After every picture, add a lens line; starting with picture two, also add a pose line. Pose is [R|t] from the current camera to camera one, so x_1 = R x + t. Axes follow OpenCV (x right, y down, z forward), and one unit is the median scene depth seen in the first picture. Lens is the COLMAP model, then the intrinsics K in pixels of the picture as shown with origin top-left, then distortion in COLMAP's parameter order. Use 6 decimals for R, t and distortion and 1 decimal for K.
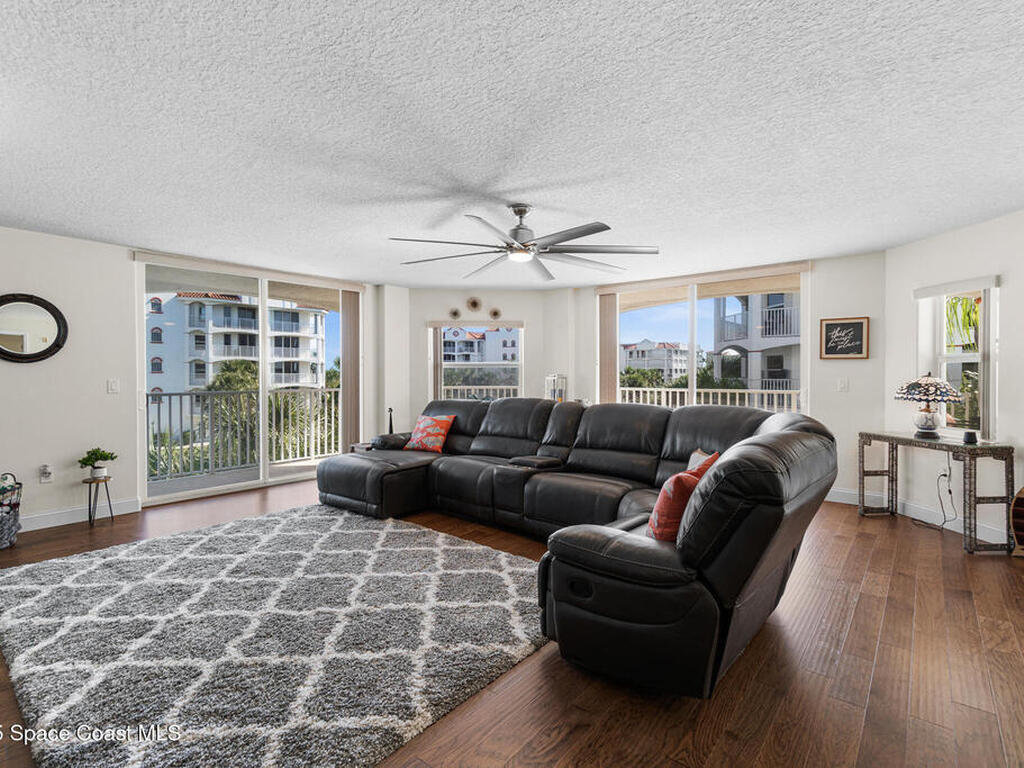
lens RADIAL K [[506.6, 0, 499.9], [0, 506.6, 377.3], [0, 0, 1]] dist [-0.002551, 0.006202]
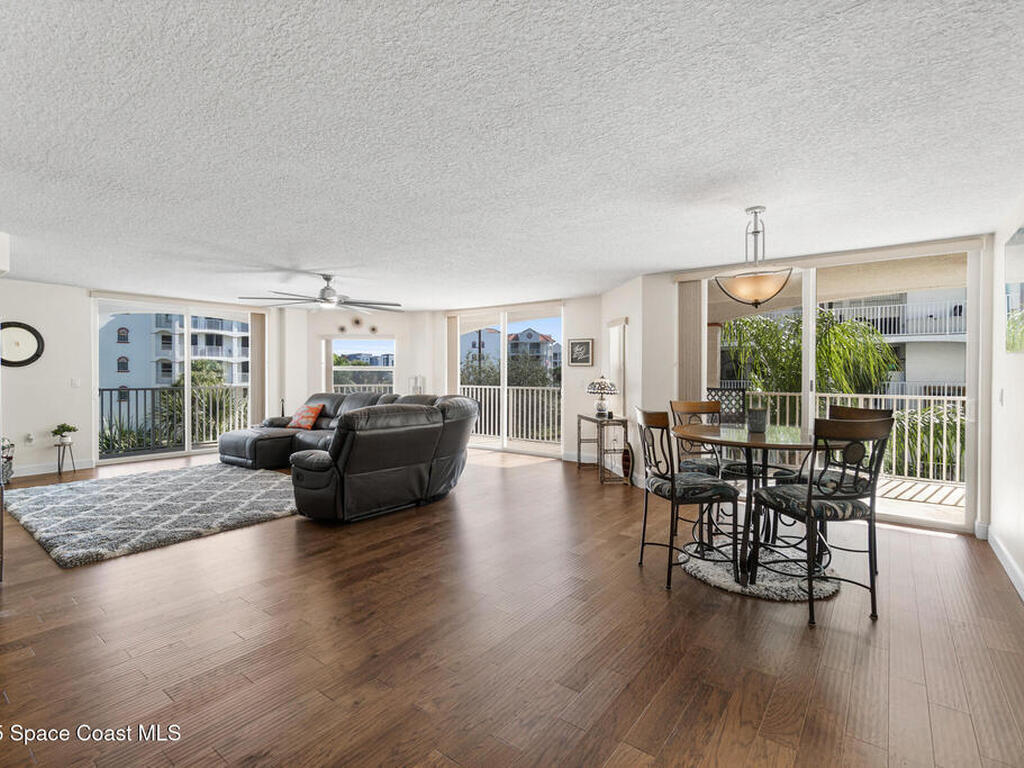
lens RADIAL K [[506.6, 0, 499.9], [0, 506.6, 377.3], [0, 0, 1]] dist [-0.002551, 0.006202]
pose [[0.999210, 0.003813, 0.039552, 0.362464], [-0.003806, 0.999993, -0.000259, -0.001934], [-0.039552, 0.000108, 0.999217, -0.460128]]
